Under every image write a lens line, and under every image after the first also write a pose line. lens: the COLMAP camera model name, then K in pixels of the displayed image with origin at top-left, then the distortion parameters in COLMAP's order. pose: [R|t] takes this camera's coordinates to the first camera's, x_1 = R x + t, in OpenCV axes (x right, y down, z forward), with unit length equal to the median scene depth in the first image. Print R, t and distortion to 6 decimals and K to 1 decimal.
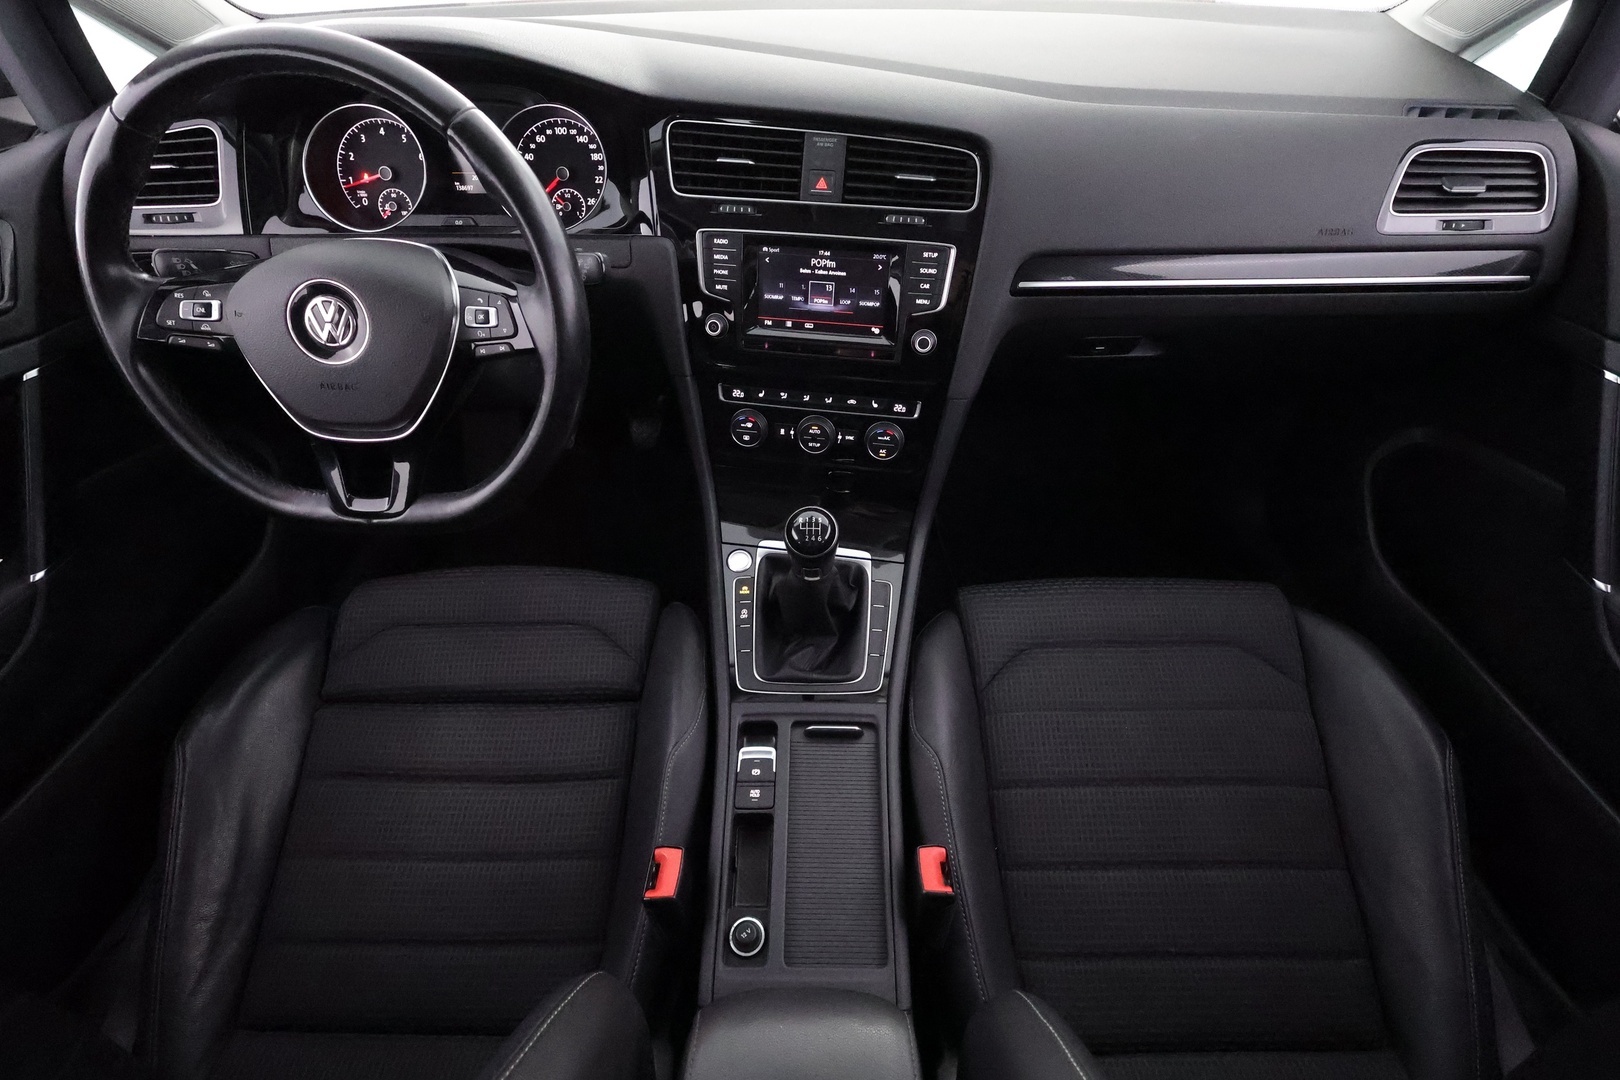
lens RADIAL K [[734.8, 0, 813.2], [0, 734.8, 545.8], [0, 0, 1]] dist [-0.001156, 0.001293]
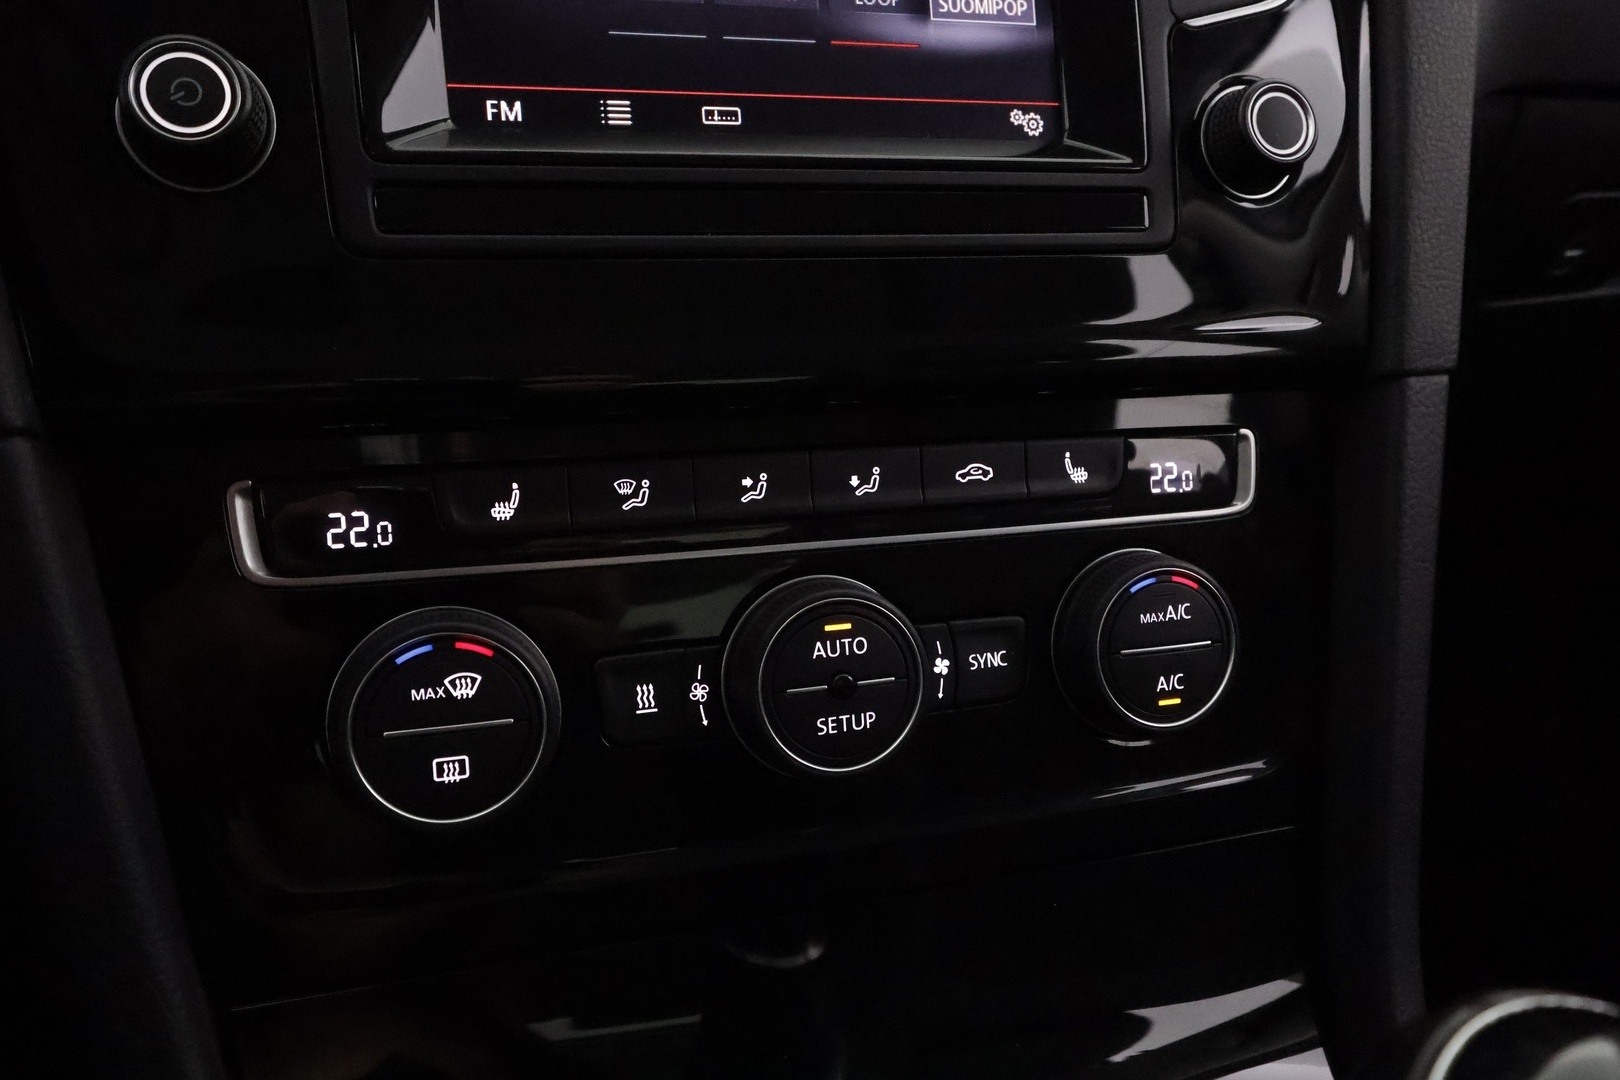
lens RADIAL K [[1263.6, 0, 818.1], [0, 1263.6, 533.0], [0, 0, 1]] dist [-0.001360, 0.001635]
pose [[0.889409, -0.123031, 0.440245, -0.147566], [0.302956, 0.879853, -0.366166, -0.071781], [-0.342301, 0.459046, 0.819821, 0.780600]]
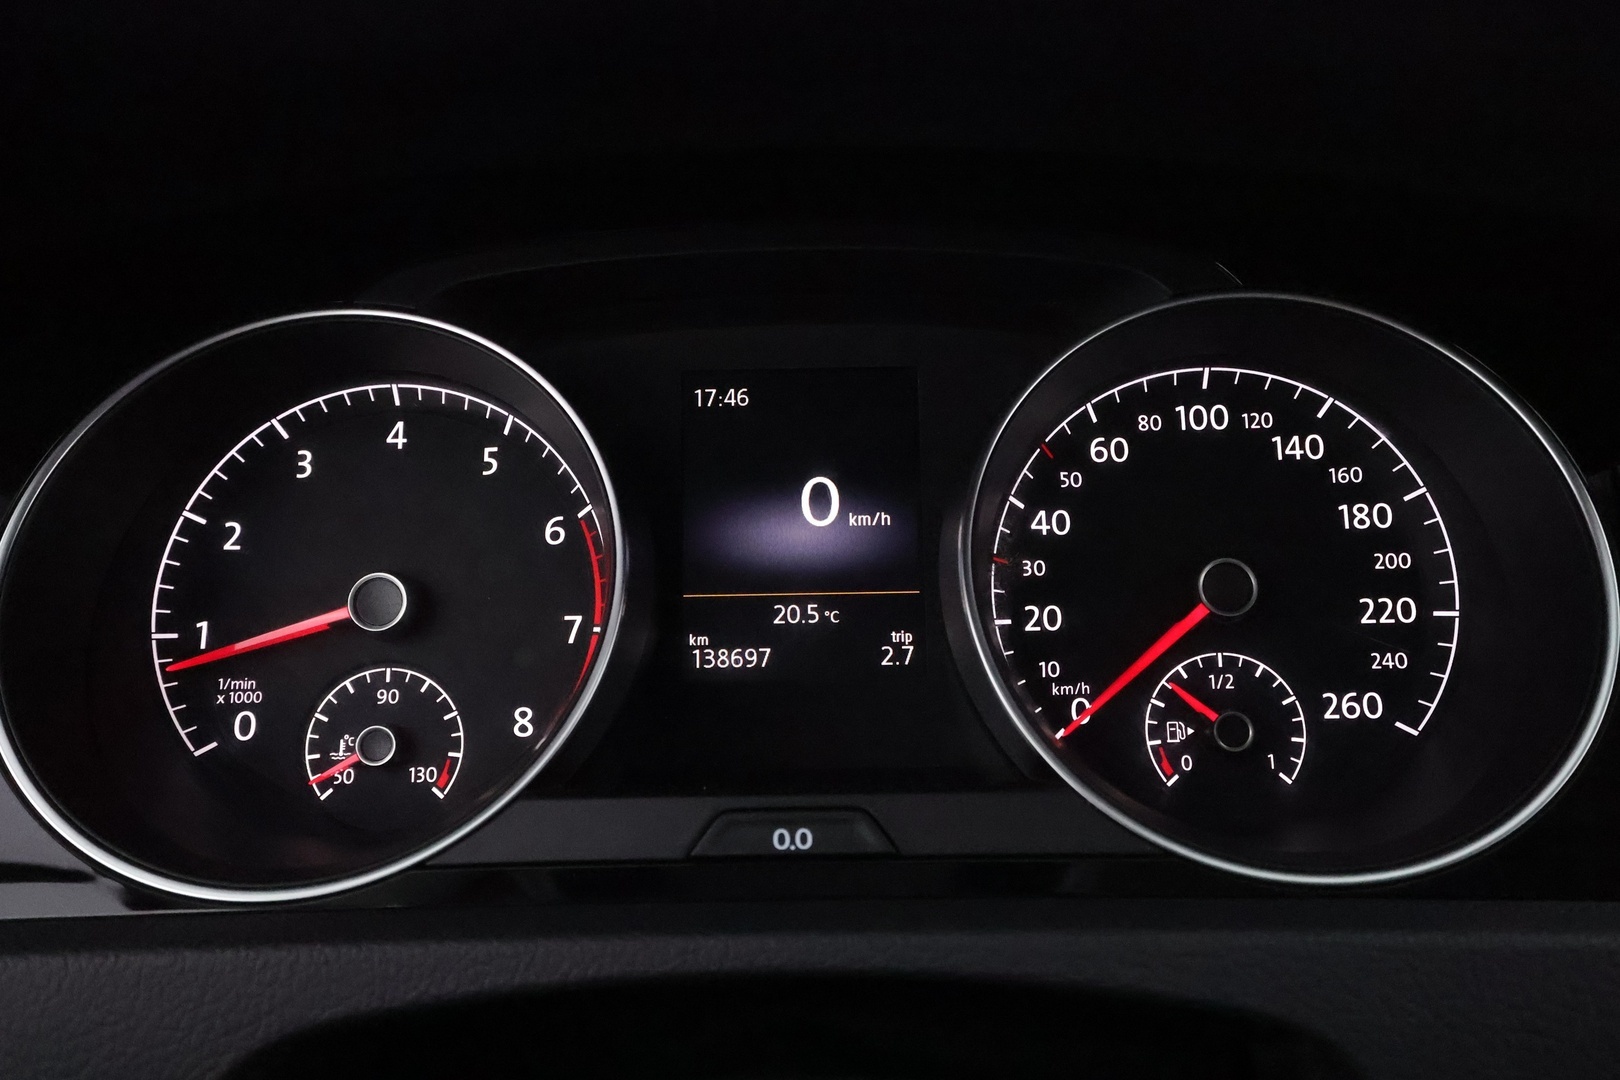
lens RADIAL K [[1263.6, 0, 802.4], [0, 1263.6, 533.1], [0, 0, 1]] dist [-0.001360, 0.001635]
pose [[0.999843, -0.017606, 0.002013, -0.487526], [0.016167, 0.859742, -0.510473, -0.356634], [0.007257, 0.510426, 0.859891, 0.718617]]
